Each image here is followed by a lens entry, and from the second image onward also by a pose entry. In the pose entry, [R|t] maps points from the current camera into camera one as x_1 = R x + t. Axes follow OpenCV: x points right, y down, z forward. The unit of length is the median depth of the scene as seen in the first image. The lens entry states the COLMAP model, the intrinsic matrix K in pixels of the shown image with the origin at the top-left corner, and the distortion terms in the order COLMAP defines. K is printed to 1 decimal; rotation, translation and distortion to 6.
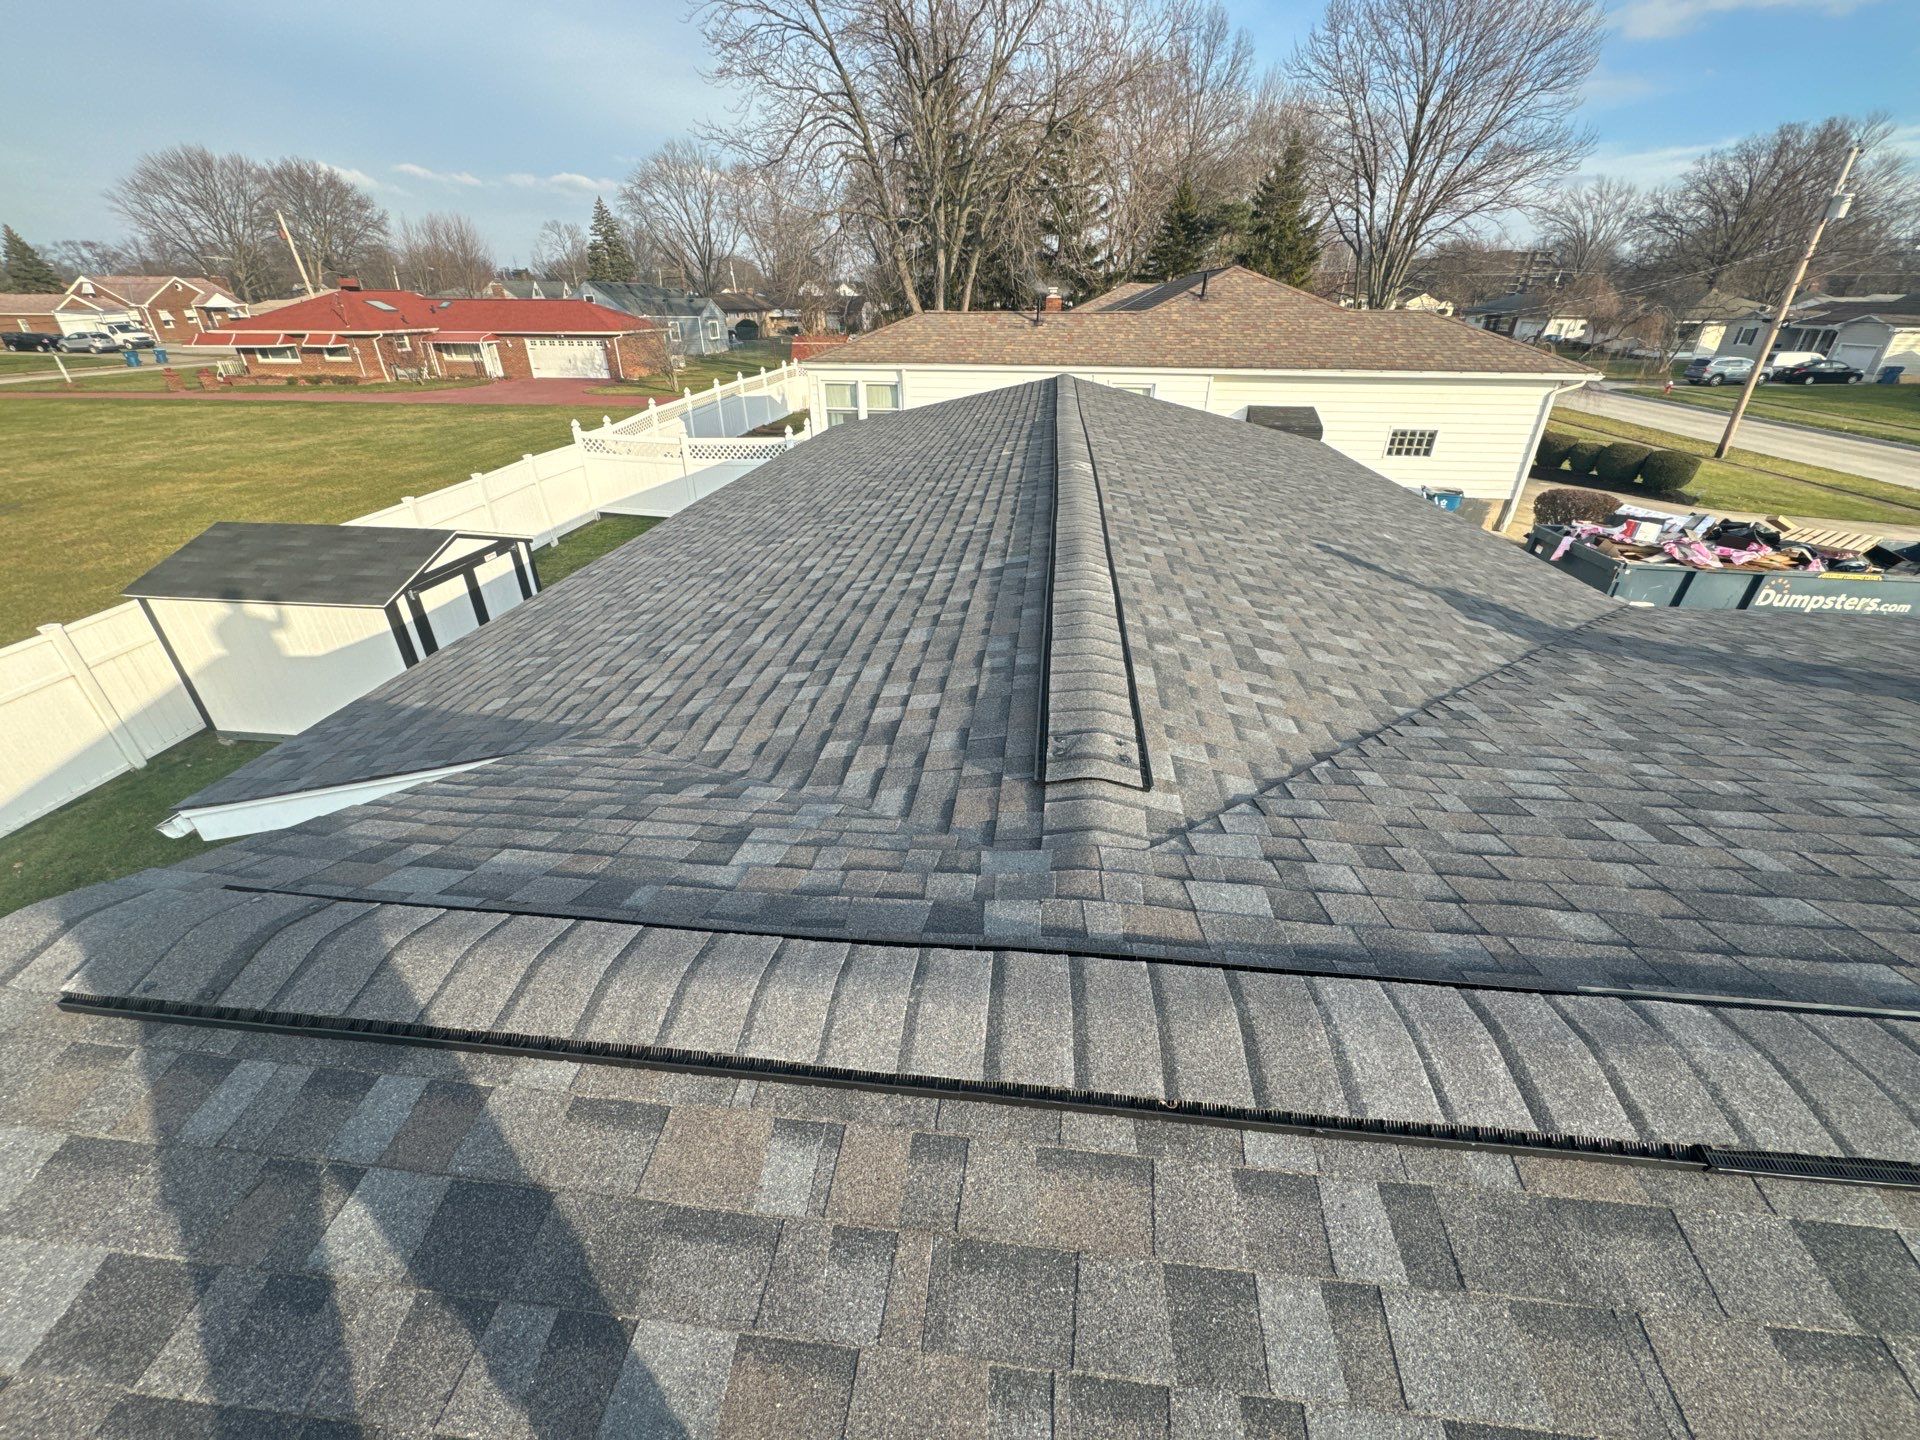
lens RADIAL K [[762.5, 0, 961.9], [0, 762.5, 717.3], [0, 0, 1]] dist [-0.001629, -0.000628]
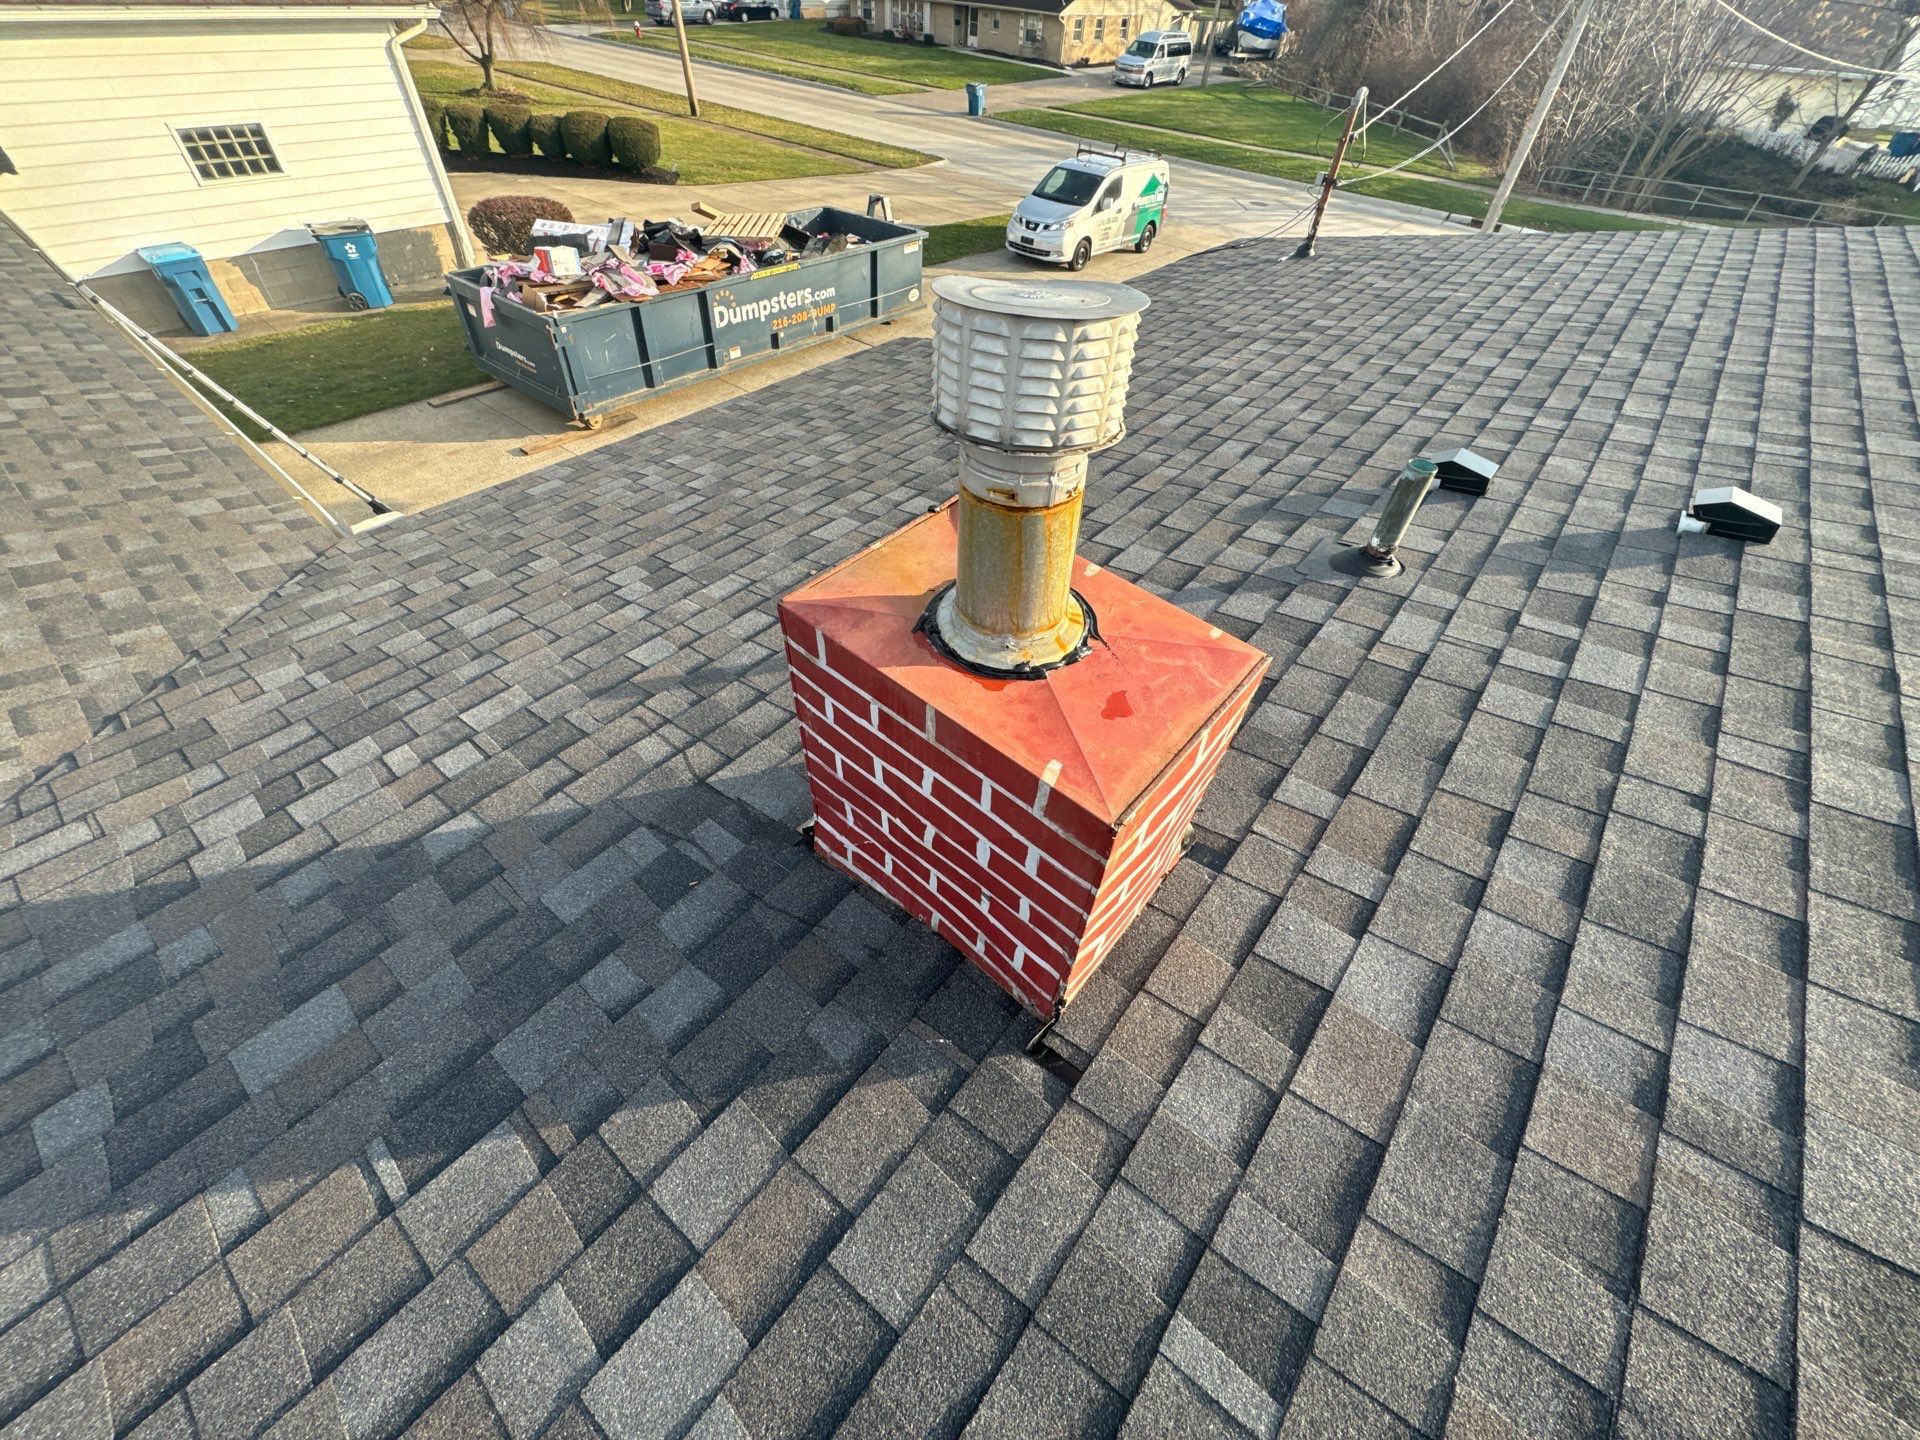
lens RADIAL K [[762.5, 0, 961.9], [0, 762.5, 717.3], [0, 0, 1]] dist [-0.001629, -0.000628]
pose [[0.557511, -0.572906, 0.600800, 0.413452], [0.356595, 0.818805, 0.449888, -0.074091], [-0.749681, -0.036575, 0.660788, 0.195105]]
